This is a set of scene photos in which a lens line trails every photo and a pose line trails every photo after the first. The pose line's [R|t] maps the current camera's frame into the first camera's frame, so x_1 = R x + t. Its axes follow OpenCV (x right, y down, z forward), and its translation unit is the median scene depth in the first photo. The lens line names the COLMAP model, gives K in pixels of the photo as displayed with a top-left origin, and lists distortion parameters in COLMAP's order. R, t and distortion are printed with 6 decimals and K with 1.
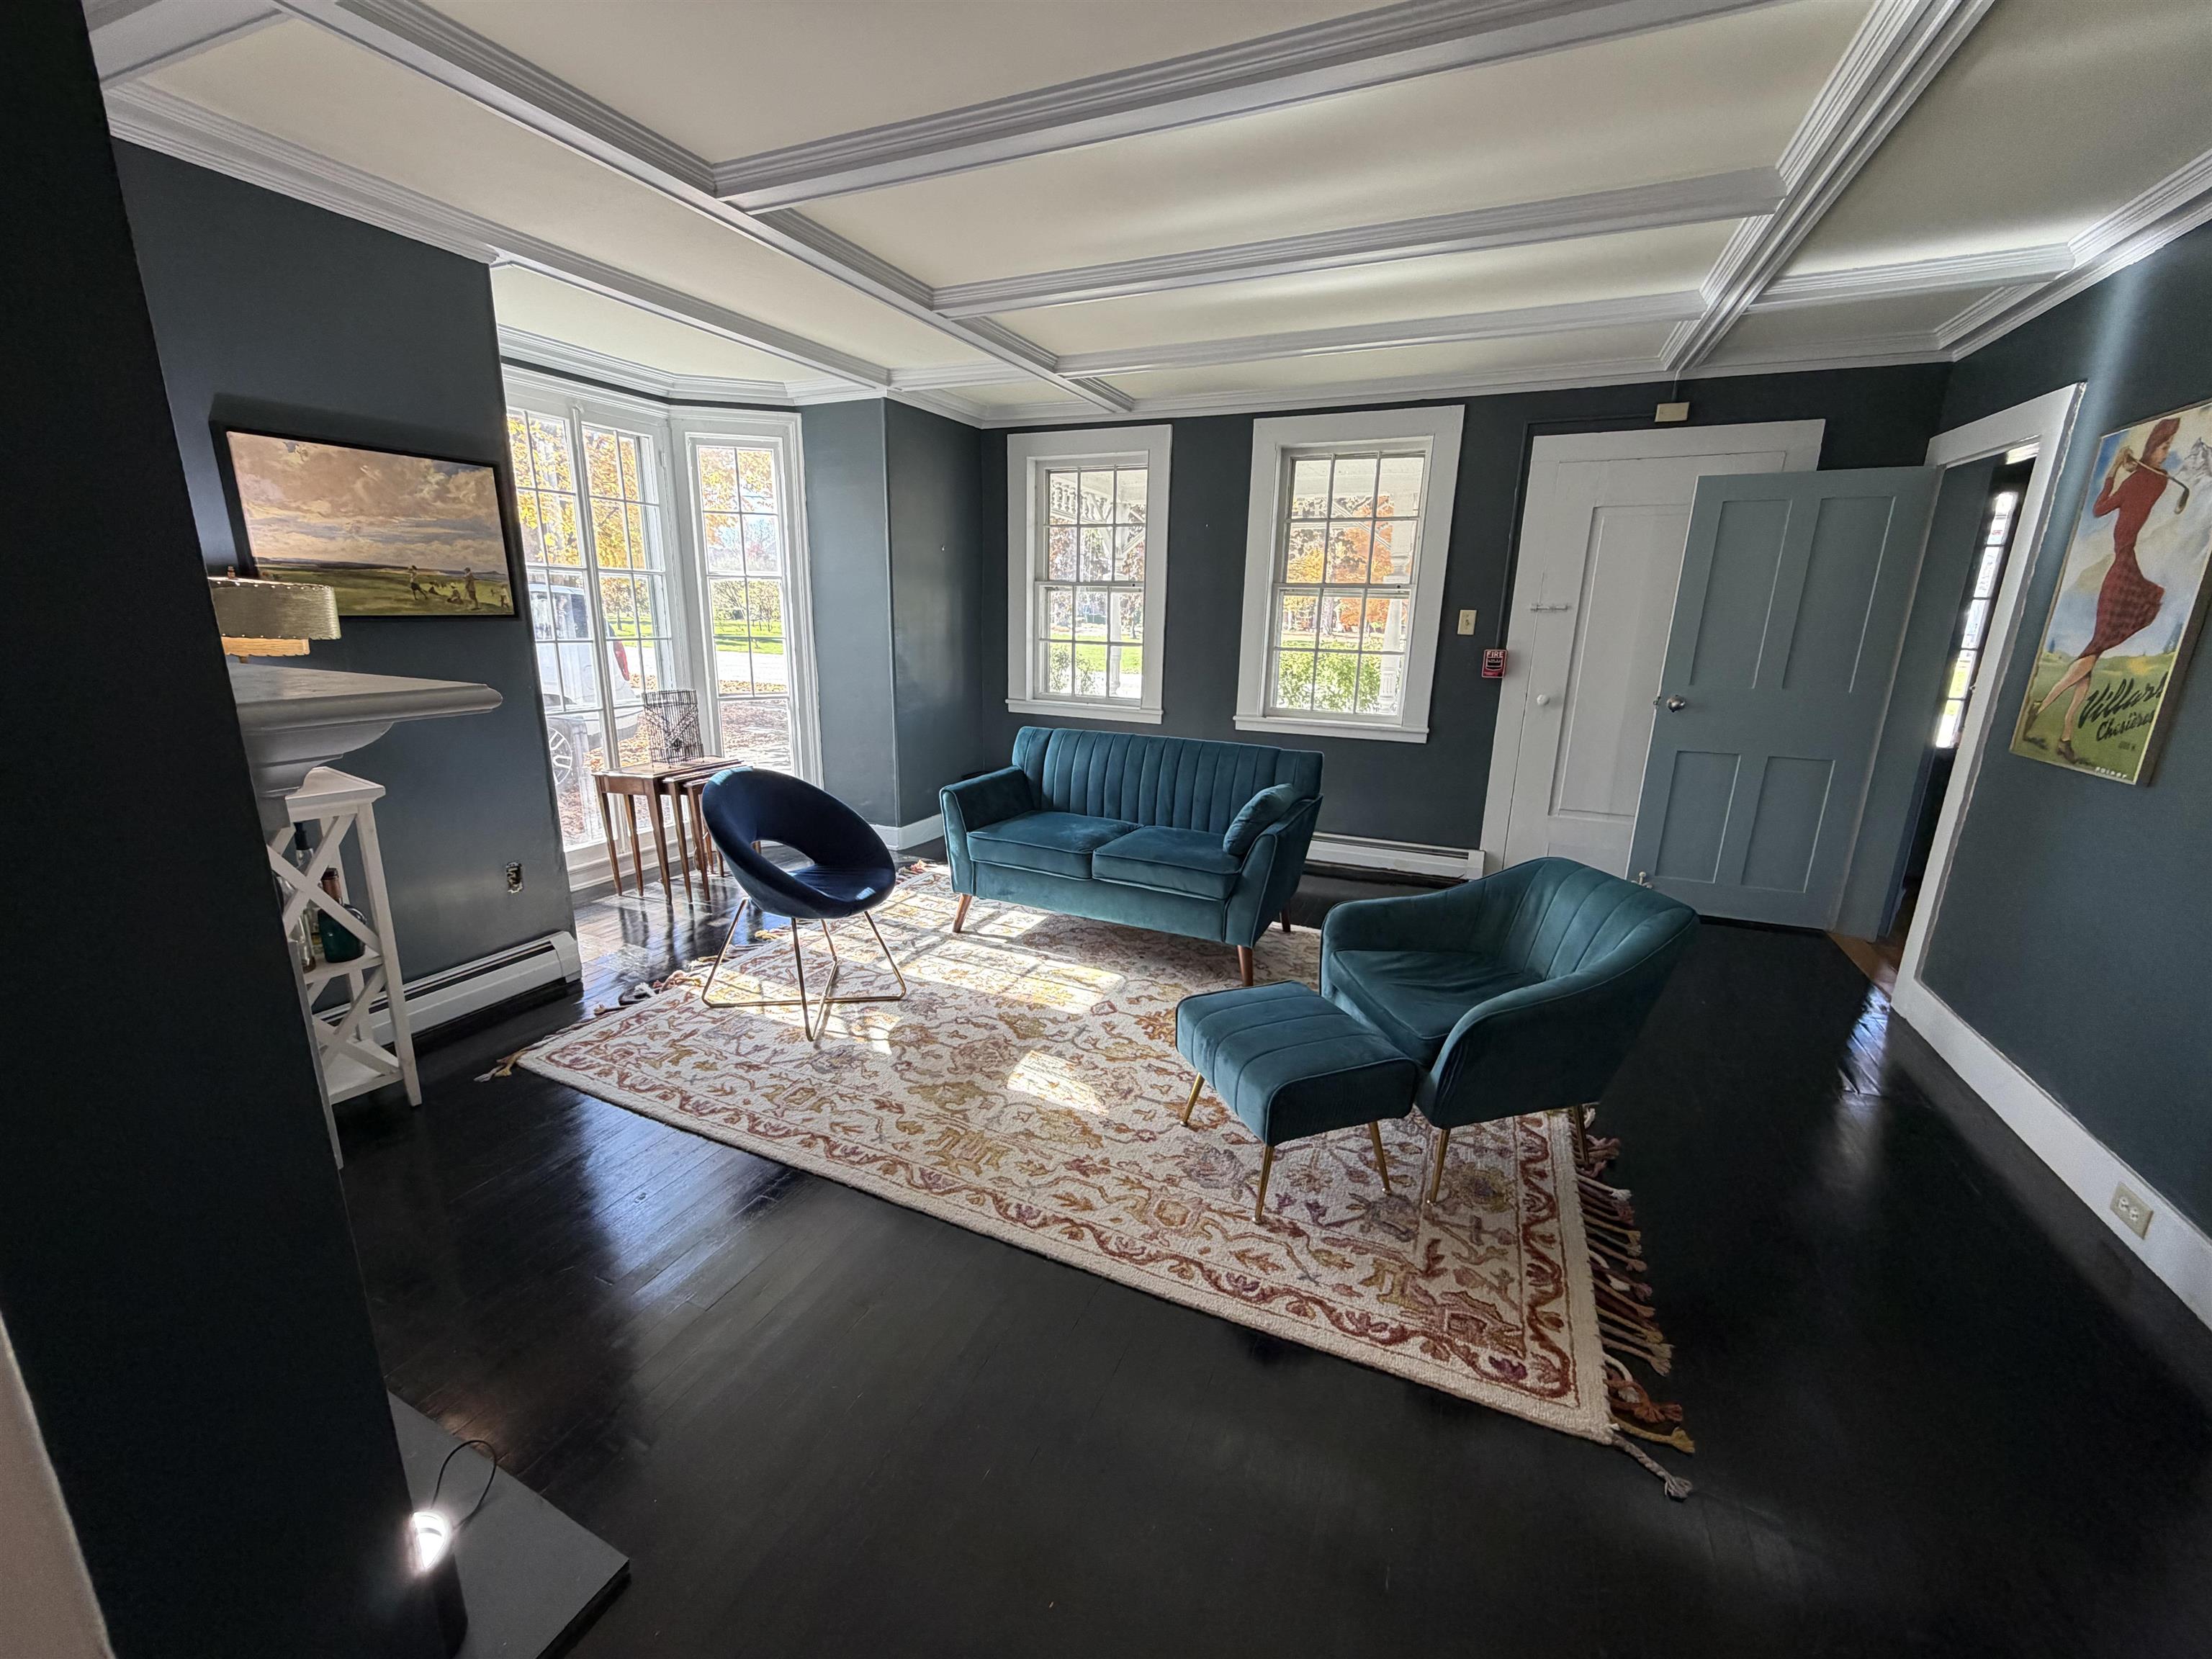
lens RADIAL K [[881.0, 0, 1098.8], [0, 881.0, 834.3], [0, 0, 1]] dist [-0.001282, -0.000157]
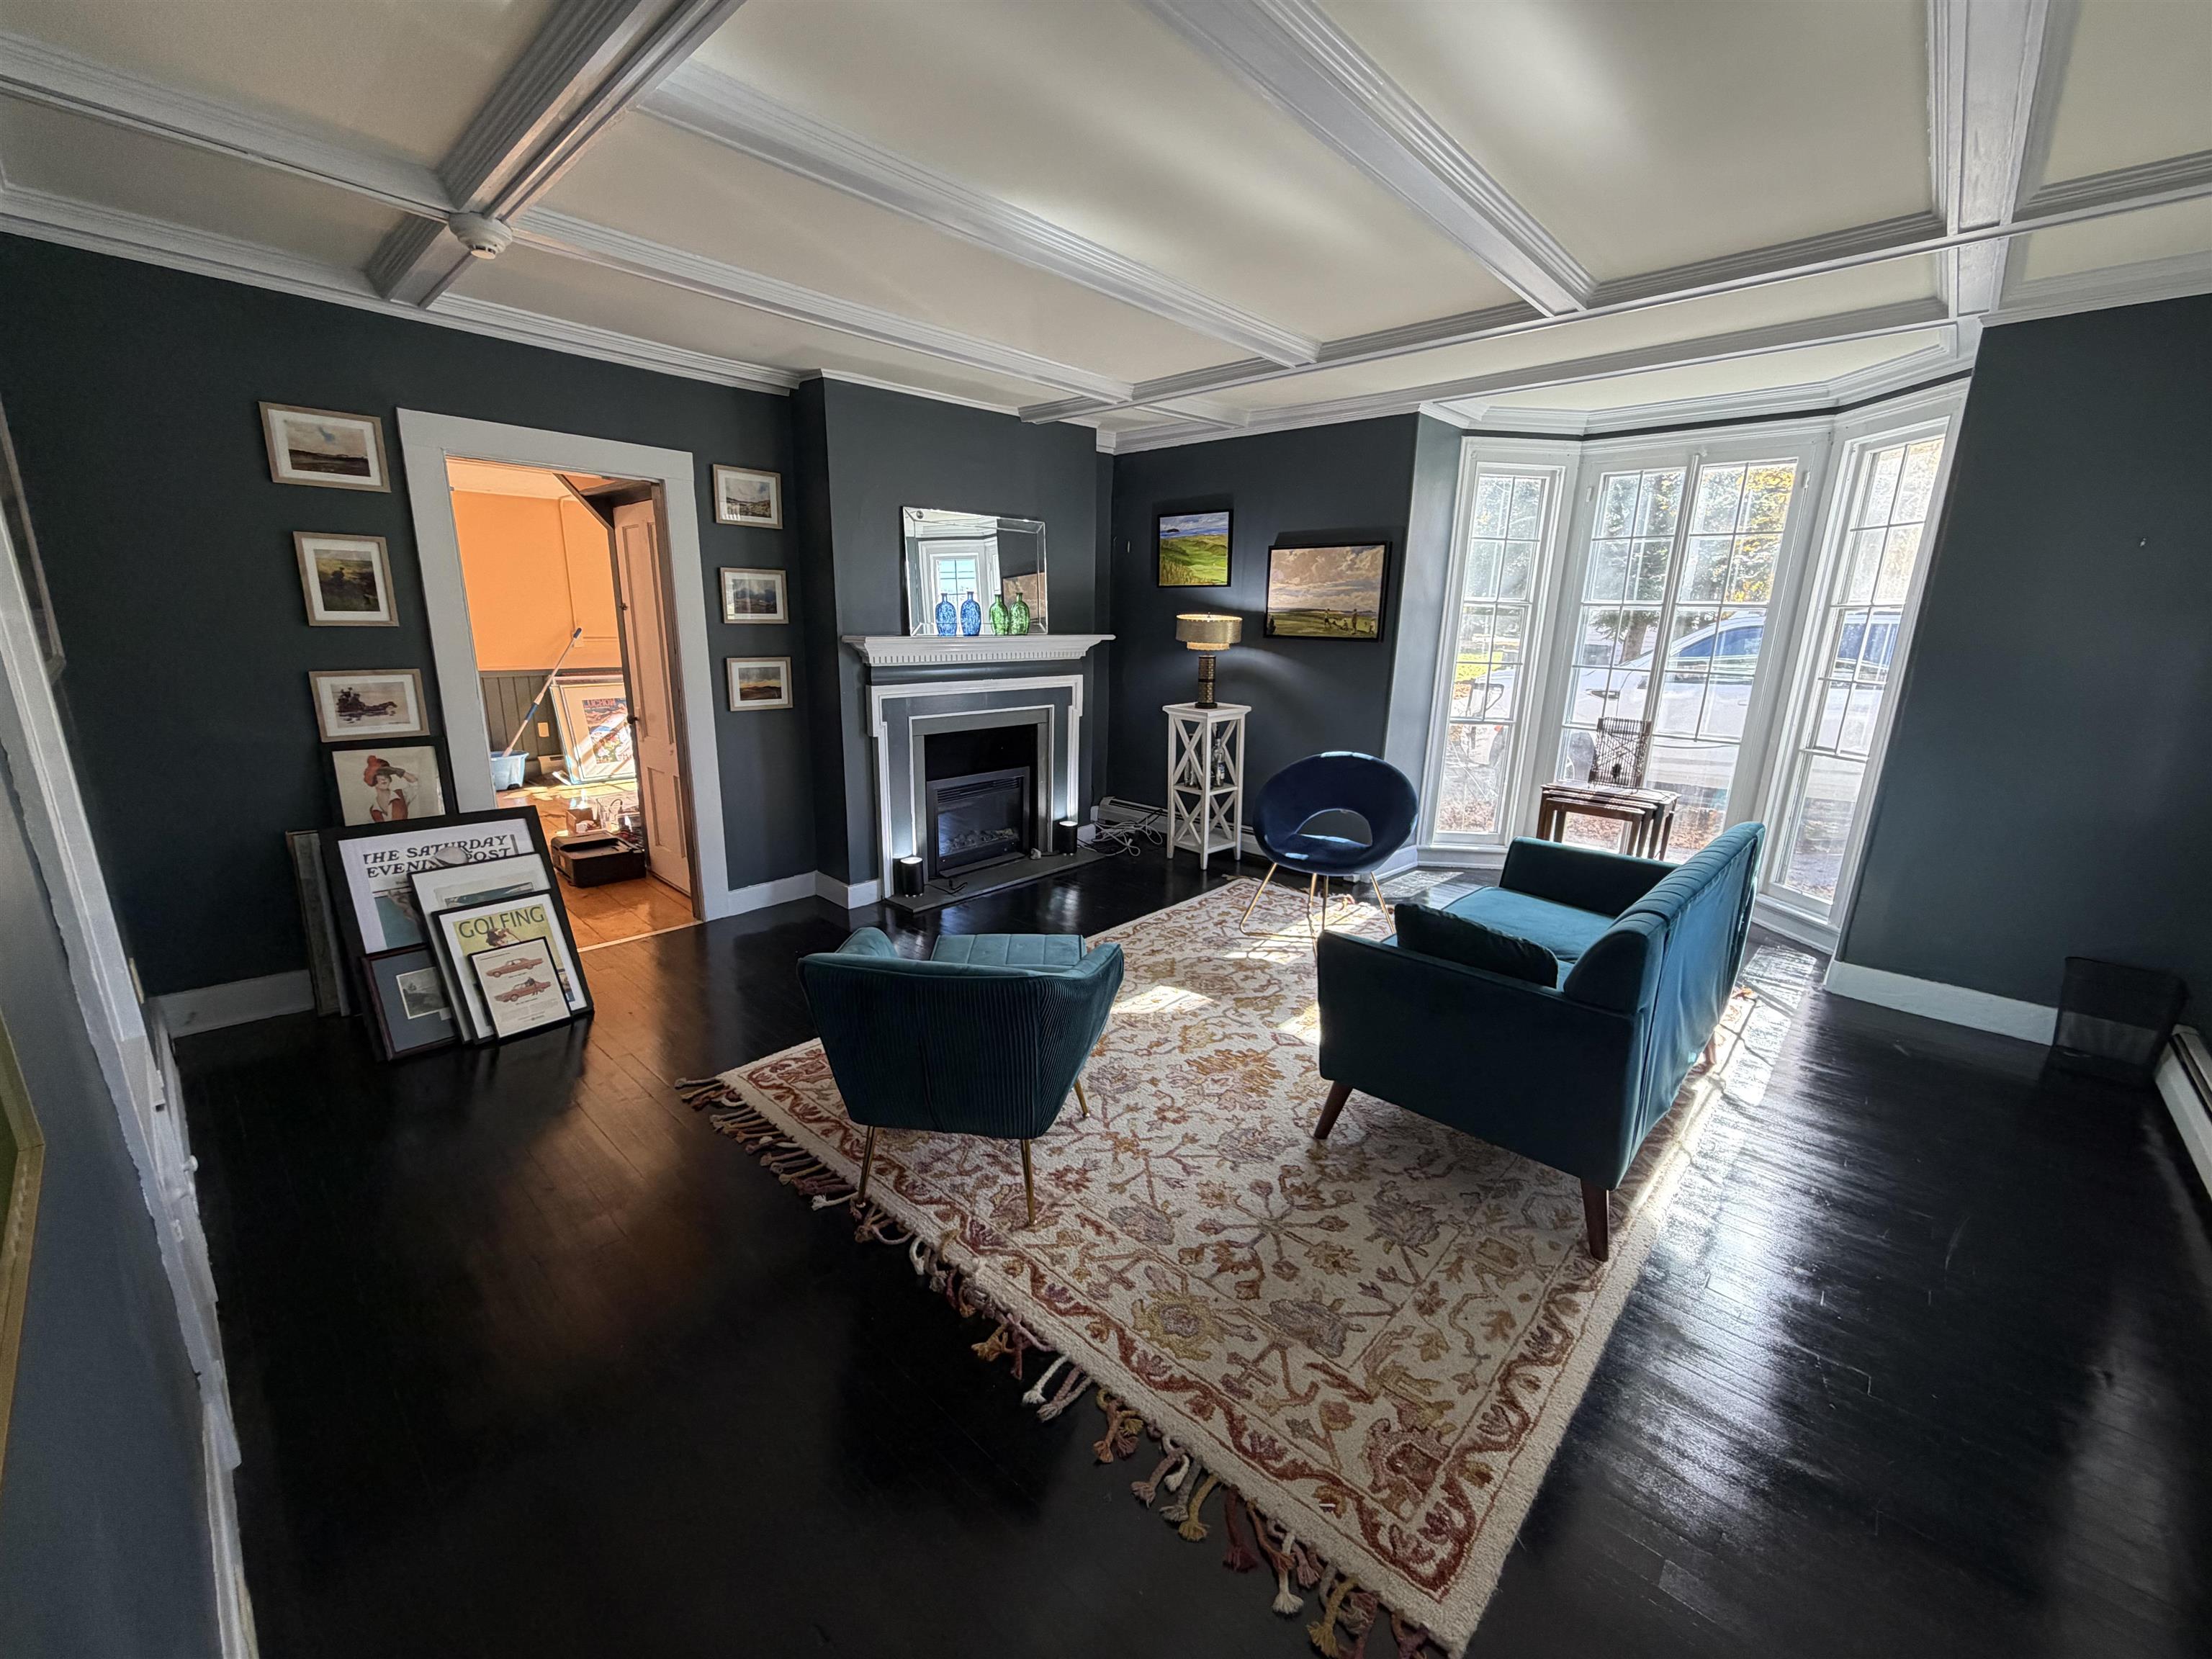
lens RADIAL K [[881.0, 0, 1098.8], [0, 881.0, 834.3], [0, 0, 1]] dist [-0.001282, -0.000157]
pose [[-0.323718, 0.208324, -0.922934, 1.089759], [-0.259796, 0.918396, 0.298422, -0.291988], [0.909787, 0.336379, -0.243179, 1.144067]]
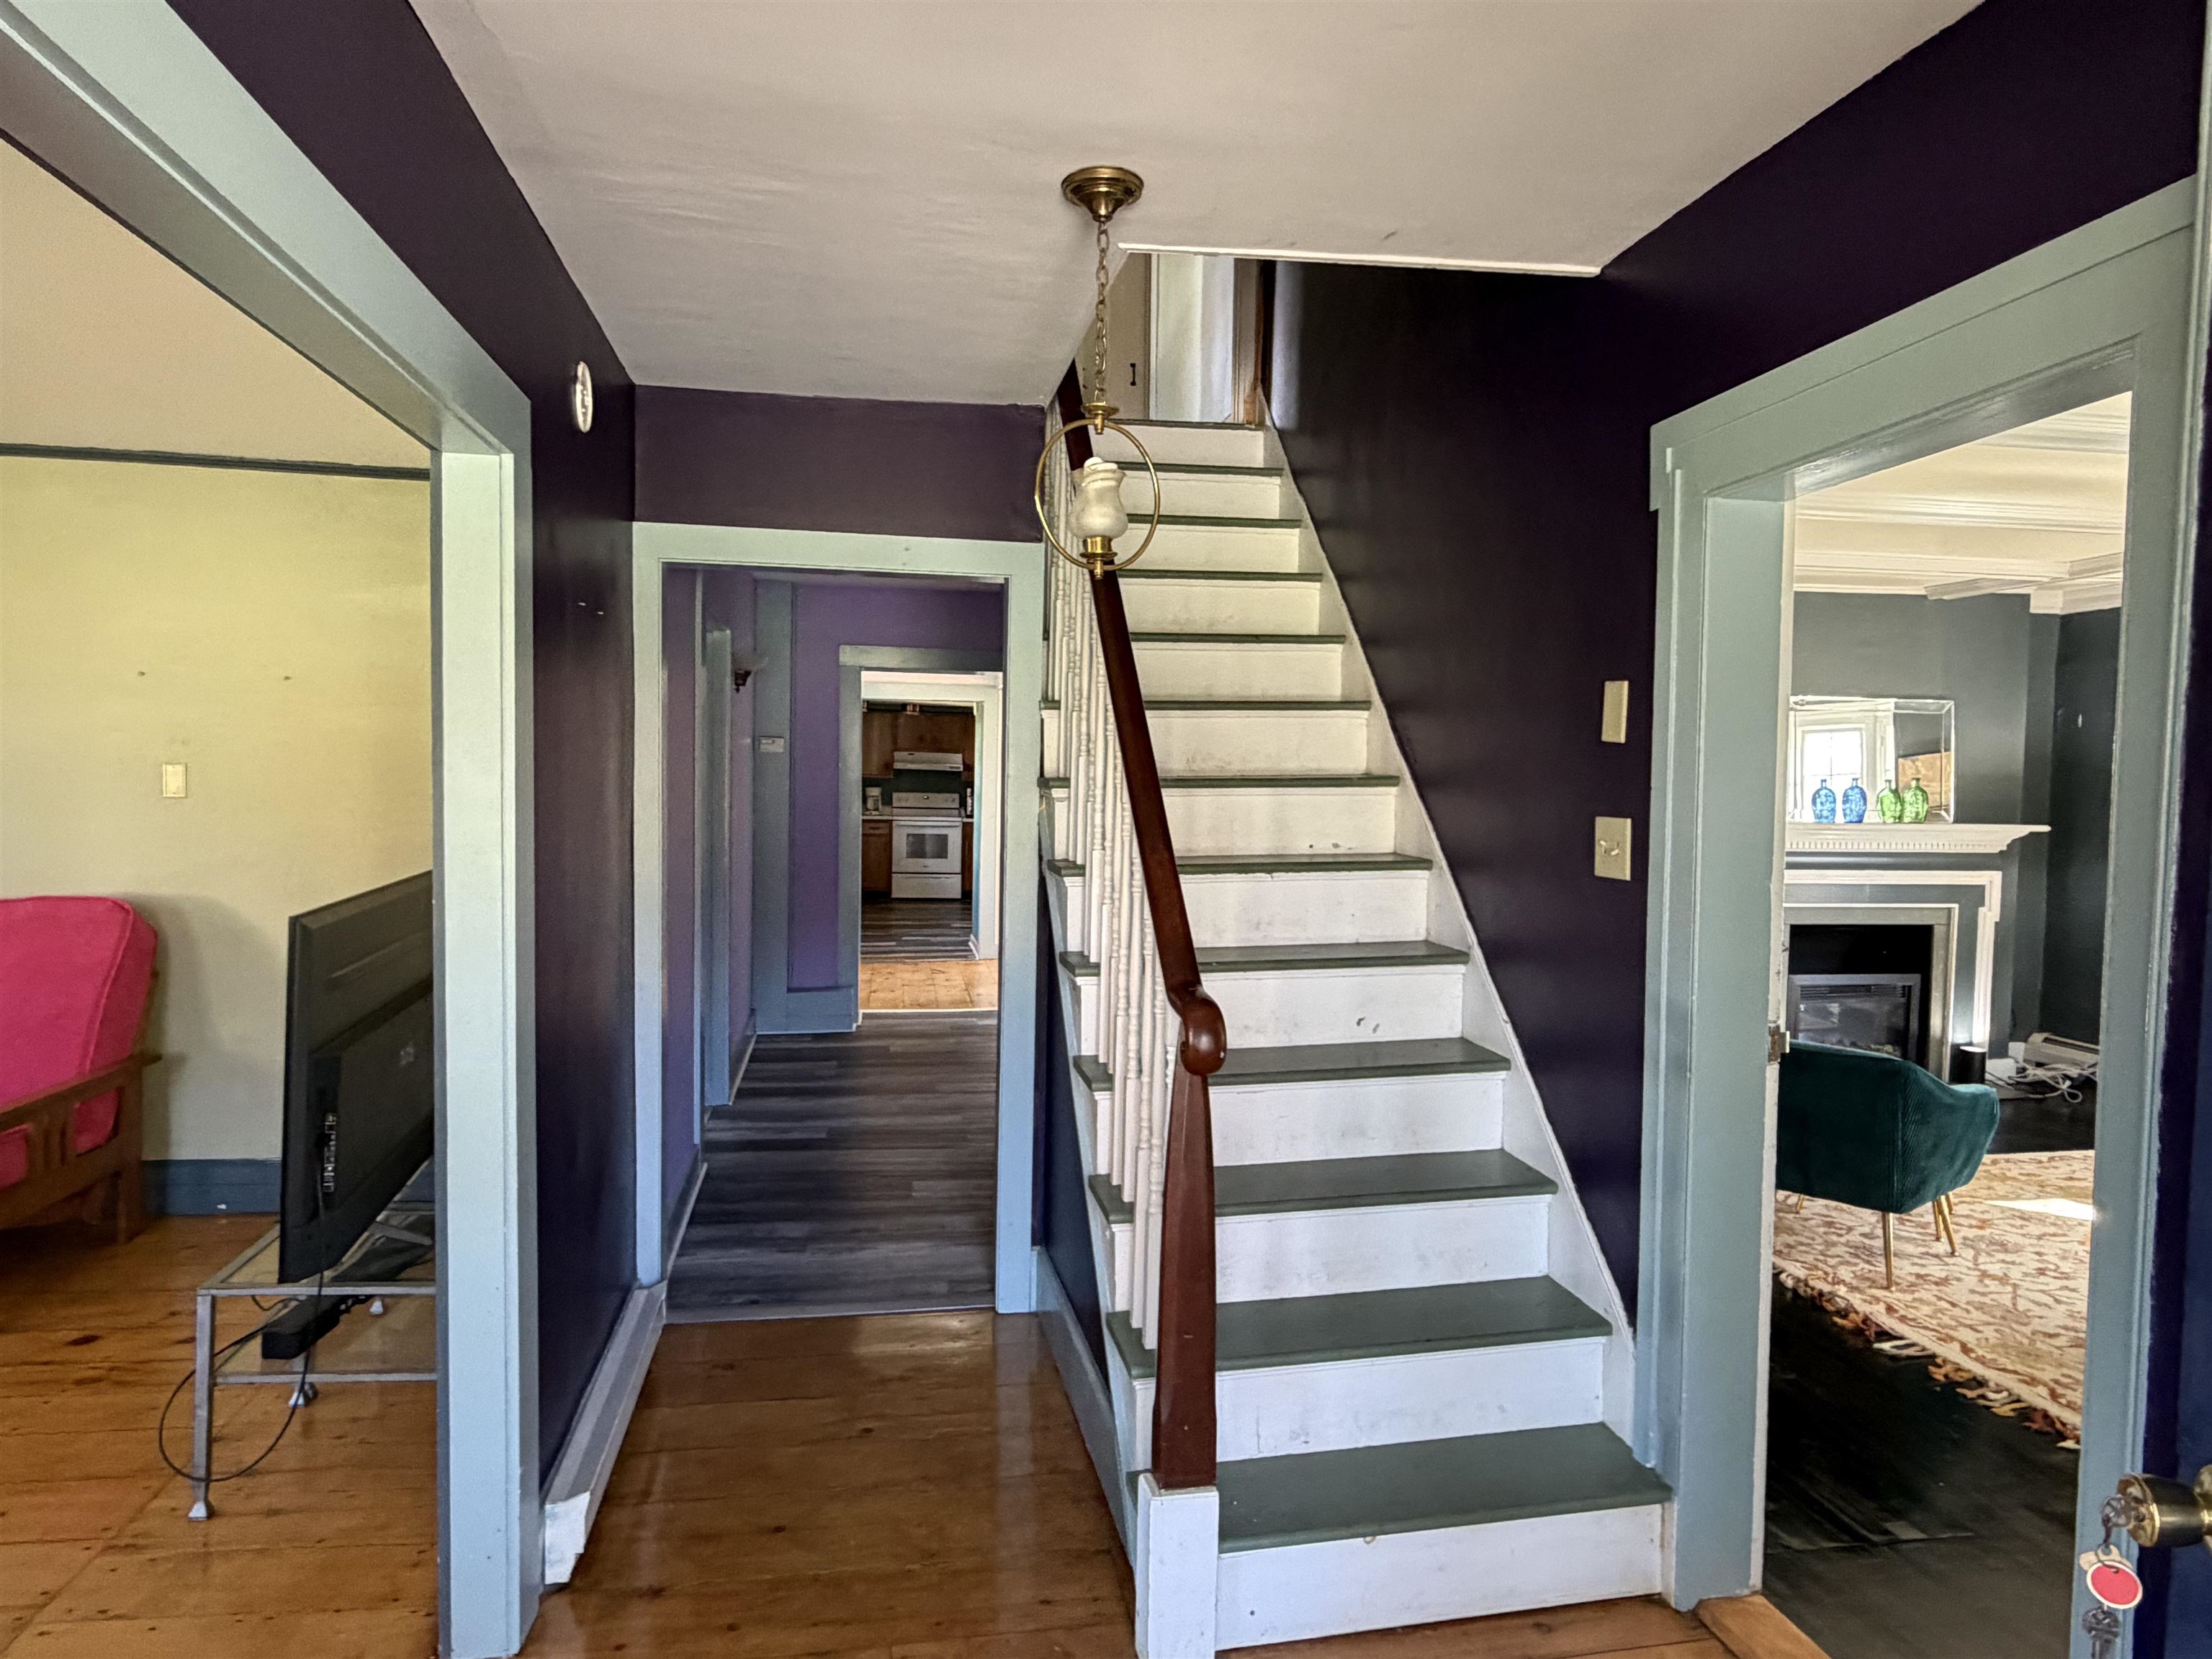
lens RADIAL K [[1335.9, 0, 1106.0], [0, 1335.9, 829.5], [0, 0, 1]] dist [0.003731, 0.003367]
pose [[-0.825537, -0.011715, -0.564226, 1.996279], [-0.175490, 0.955547, 0.236925, -0.396260], [0.536369, 0.294607, -0.790895, 1.567664]]
